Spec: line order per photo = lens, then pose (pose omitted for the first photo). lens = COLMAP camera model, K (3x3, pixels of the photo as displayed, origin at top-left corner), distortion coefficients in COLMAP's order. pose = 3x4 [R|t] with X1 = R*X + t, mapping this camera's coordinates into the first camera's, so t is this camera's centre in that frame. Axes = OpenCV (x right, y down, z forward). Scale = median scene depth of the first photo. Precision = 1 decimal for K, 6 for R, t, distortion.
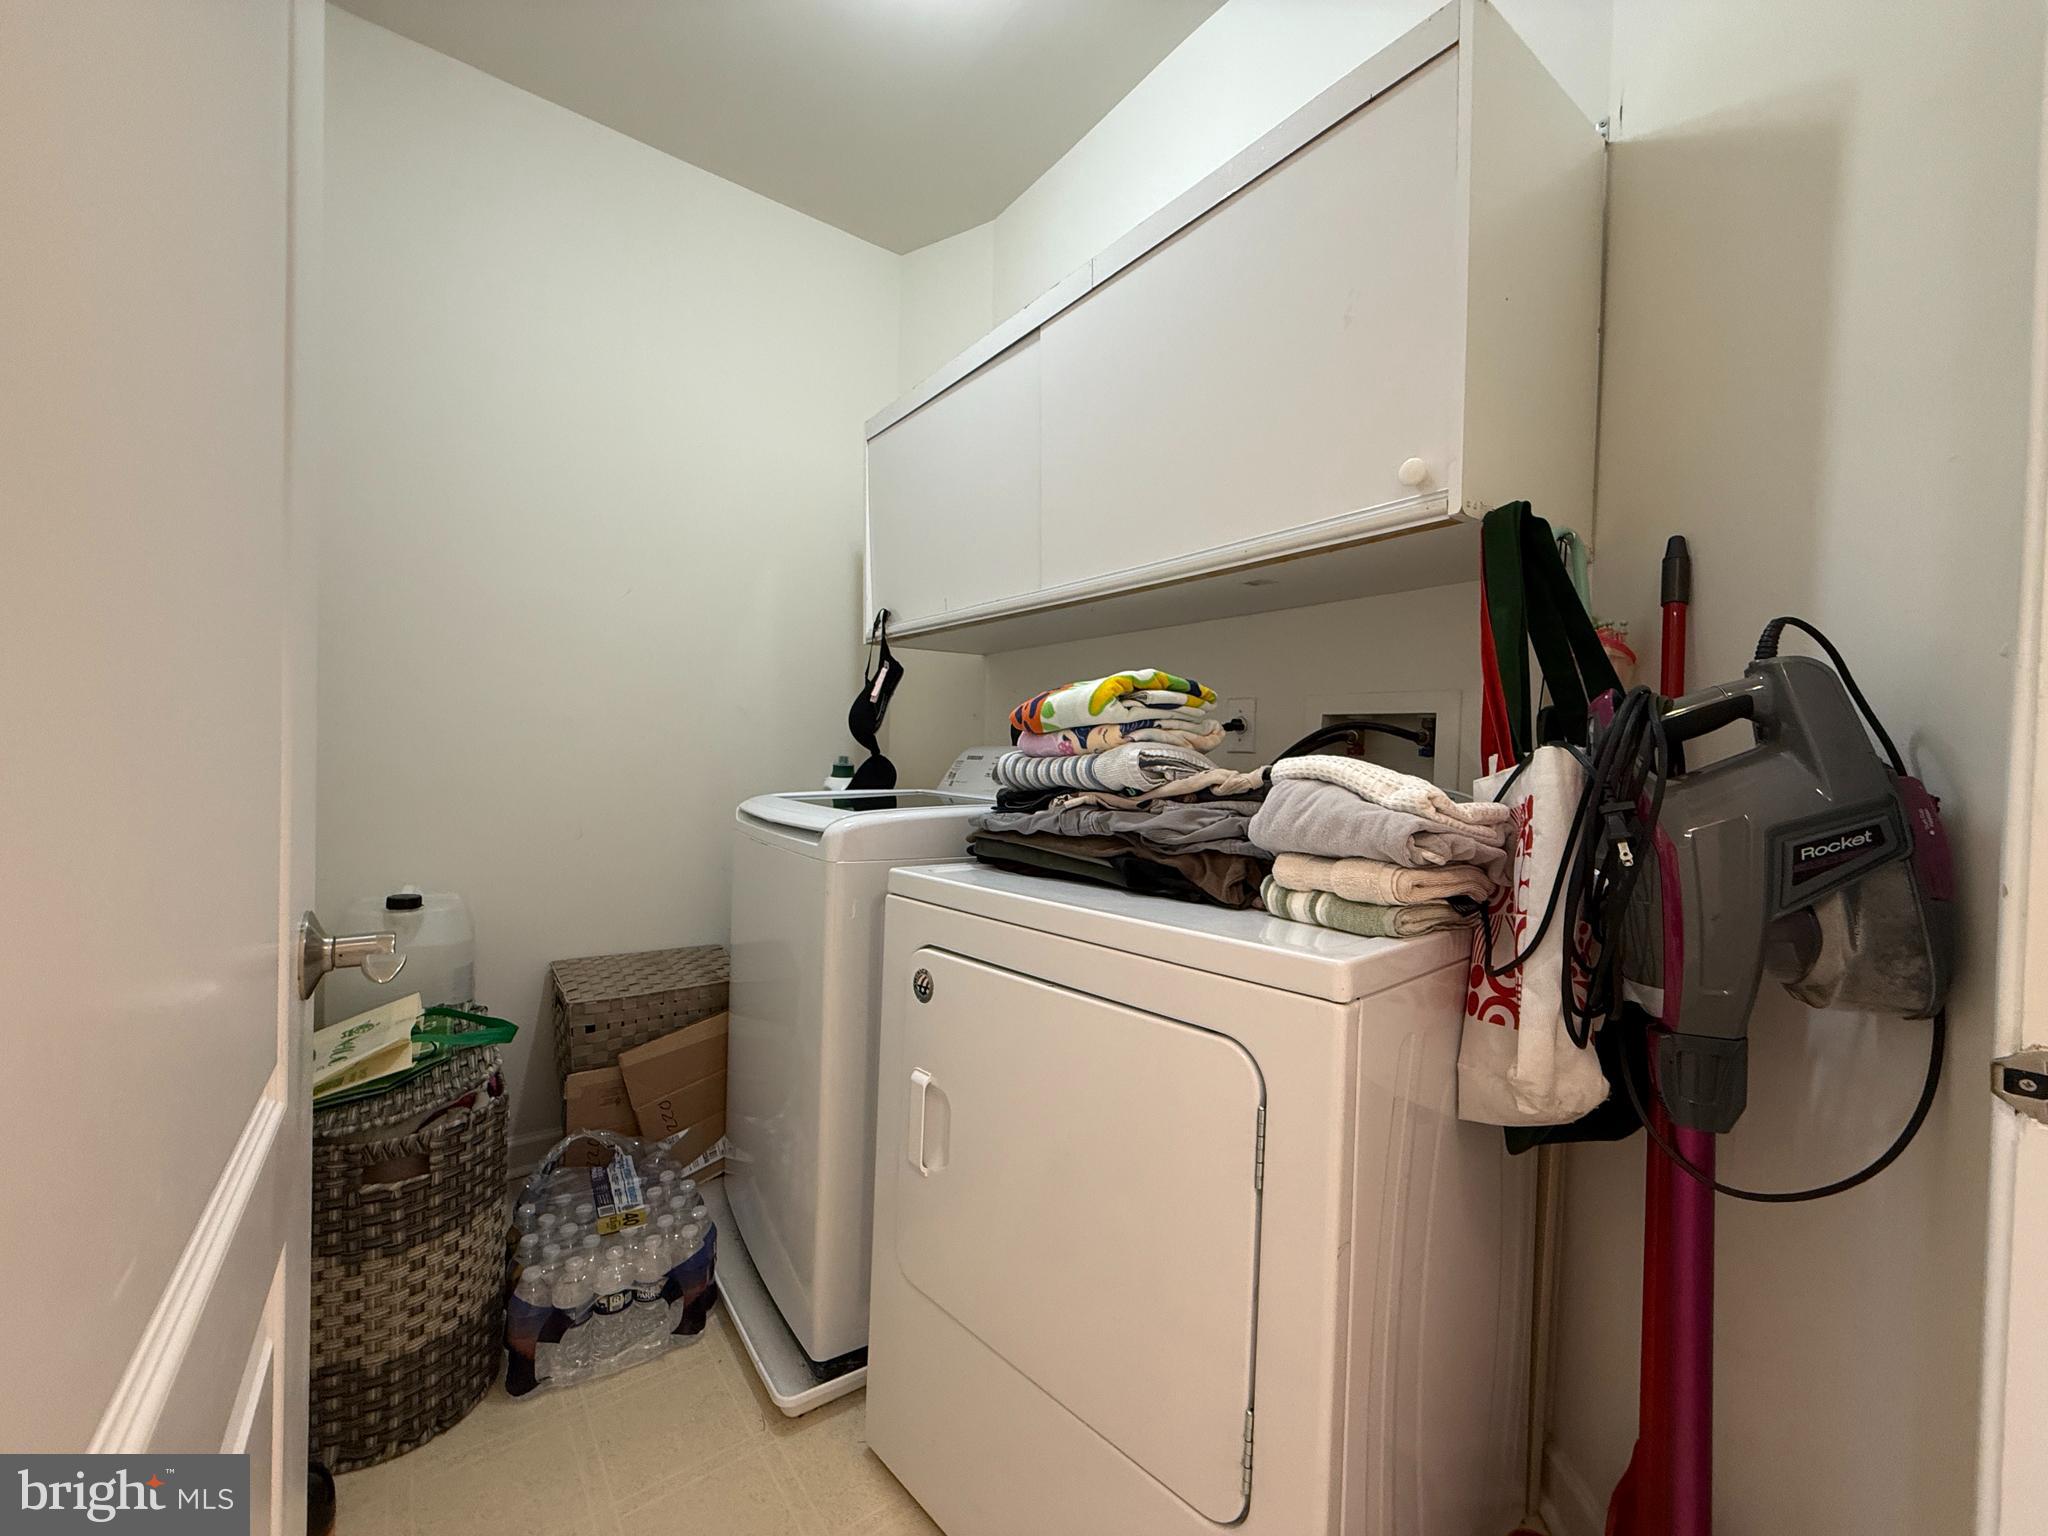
lens RADIAL K [[814.9, 0, 1015.9], [0, 814.9, 766.0], [0, 0, 1]] dist [0.000676, -0.000254]
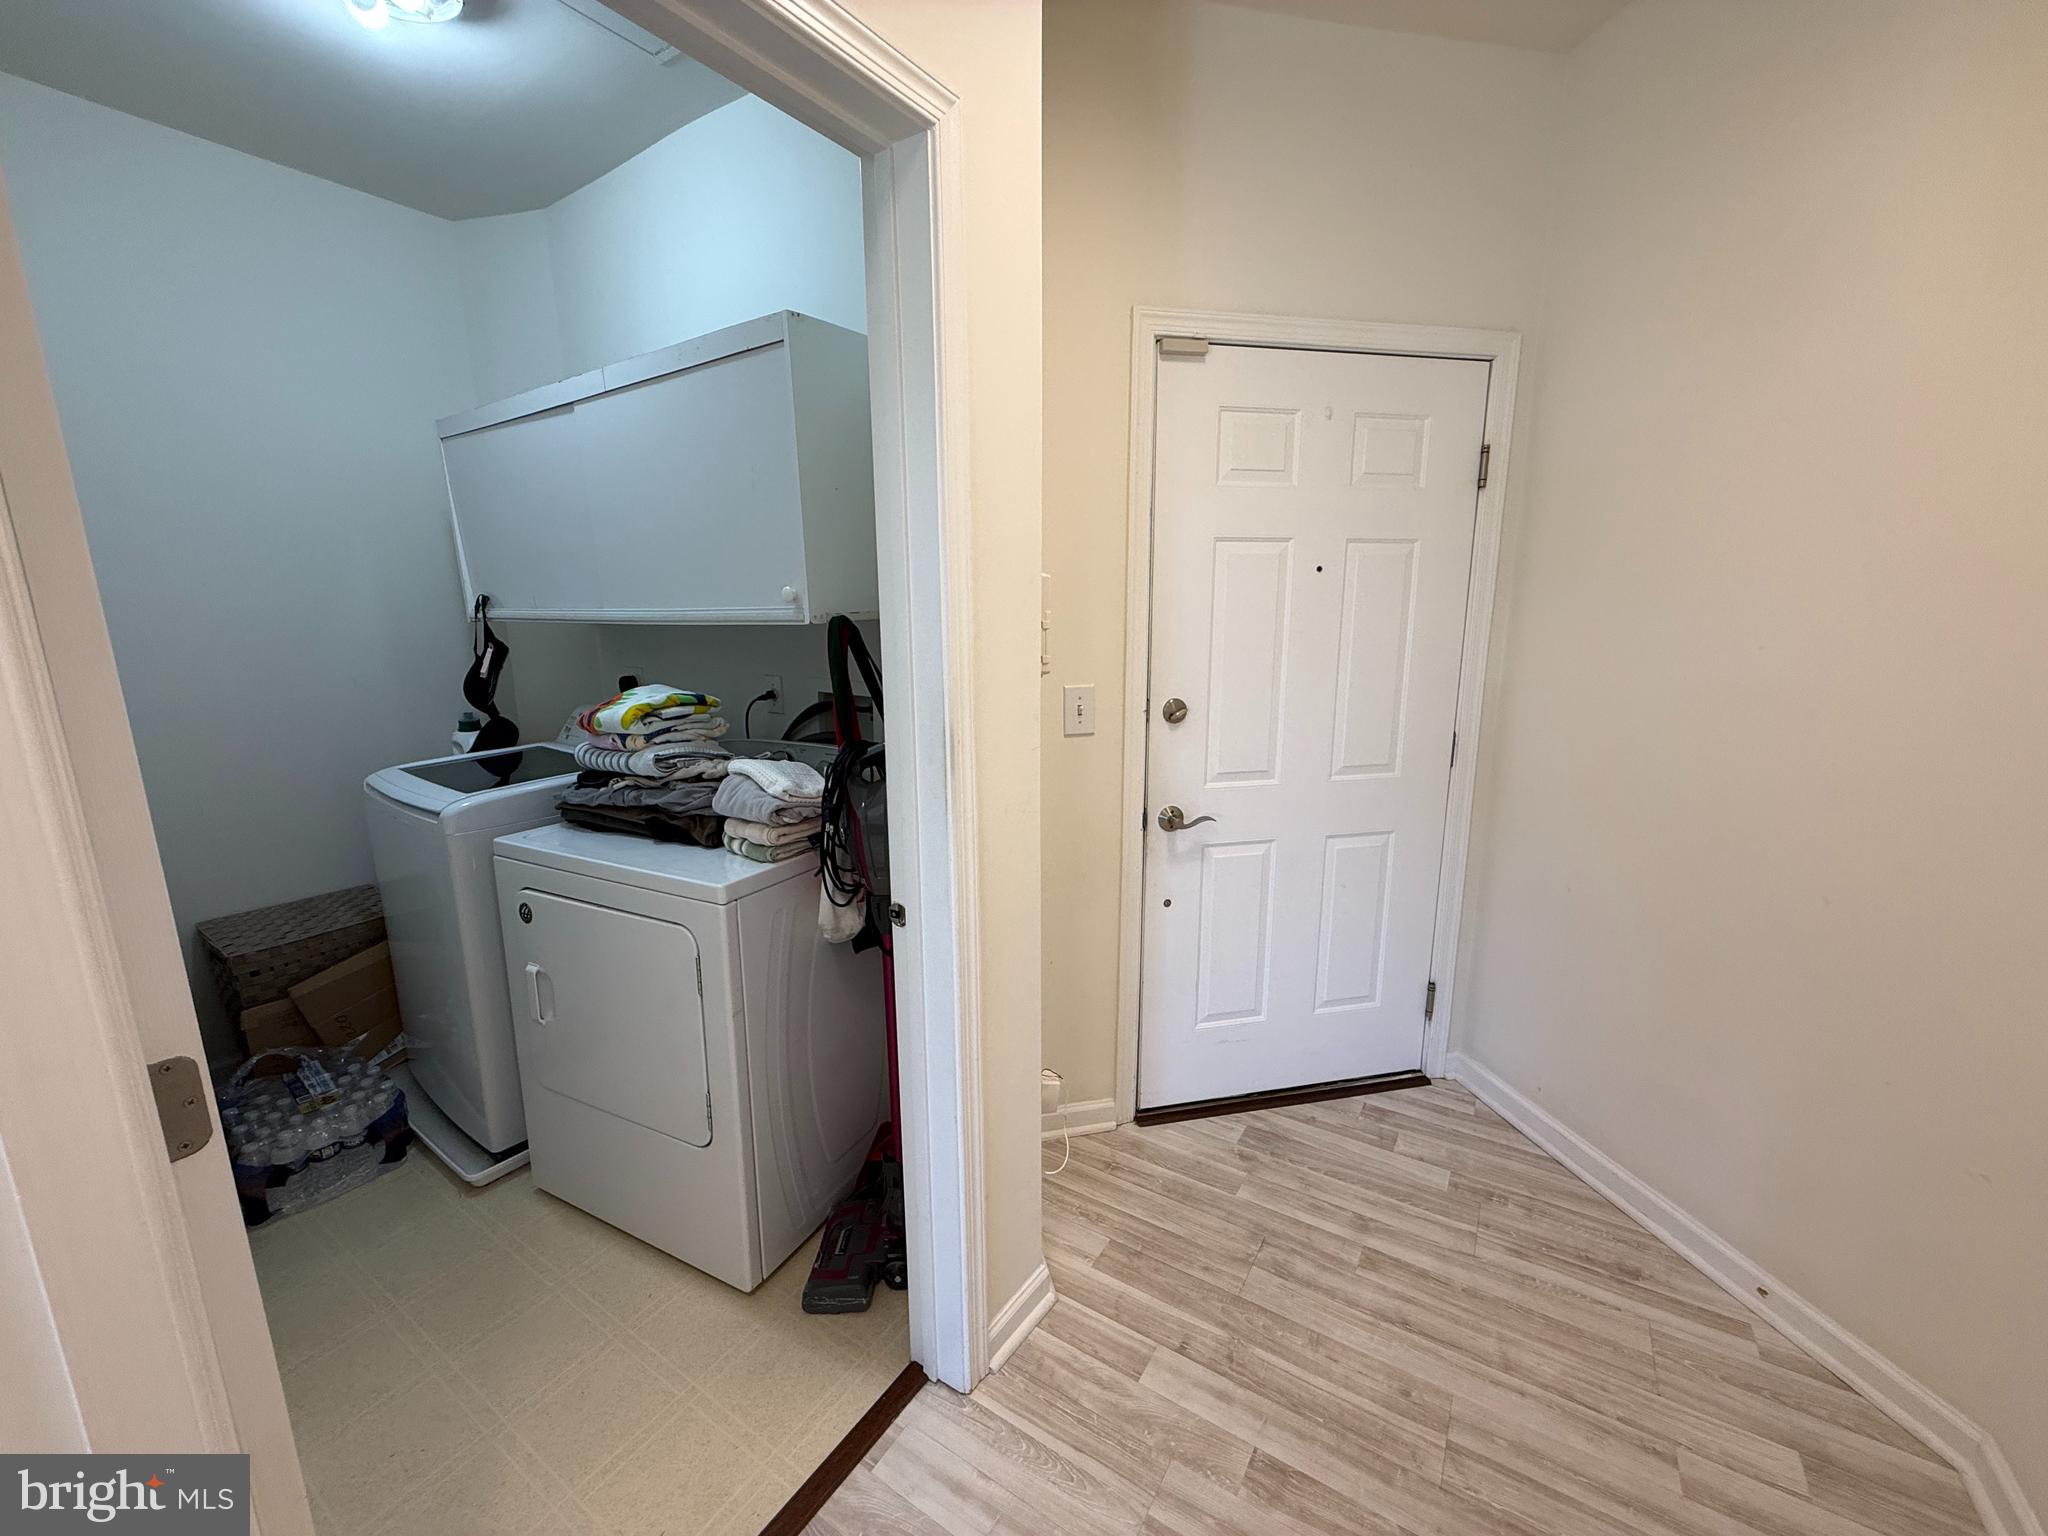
lens RADIAL K [[814.9, 0, 1017.5], [0, 814.9, 767.4], [0, 0, 1]] dist [0.000676, -0.000254]
pose [[0.942515, -0.099643, 0.318963, 0.255289], [0.037661, 0.980101, 0.194895, -0.228842], [-0.332036, -0.171679, 0.927512, -0.598683]]
